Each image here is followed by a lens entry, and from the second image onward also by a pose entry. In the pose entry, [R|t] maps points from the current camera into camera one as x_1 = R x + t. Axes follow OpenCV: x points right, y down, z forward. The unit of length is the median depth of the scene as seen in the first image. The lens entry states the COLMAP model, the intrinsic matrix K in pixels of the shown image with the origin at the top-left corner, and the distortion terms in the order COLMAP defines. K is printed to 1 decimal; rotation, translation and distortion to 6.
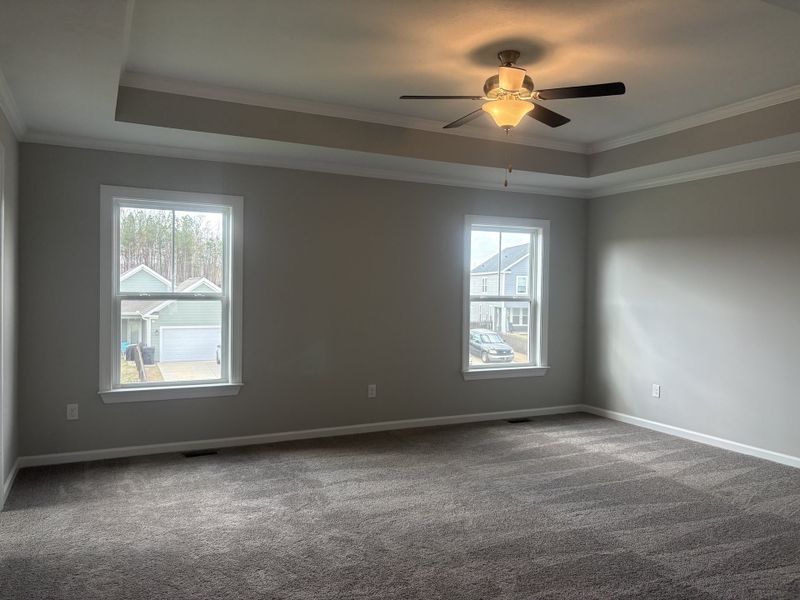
lens RADIAL K [[613.6, 0, 400.7], [0, 613.6, 302.5], [0, 0, 1]] dist [0.030101, -0.010241]
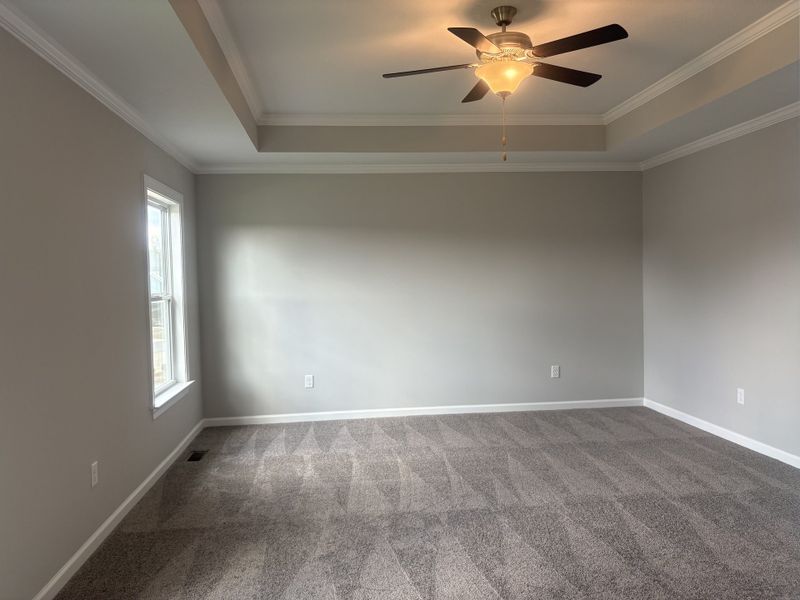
lens RADIAL K [[613.6, 0, 400.7], [0, 613.6, 302.5], [0, 0, 1]] dist [0.030101, -0.010241]
pose [[0.341060, -0.062907, 0.937934, -0.431758], [0.055119, 0.997380, 0.046851, -0.019835], [-0.938424, 0.035719, 0.343634, 0.500641]]
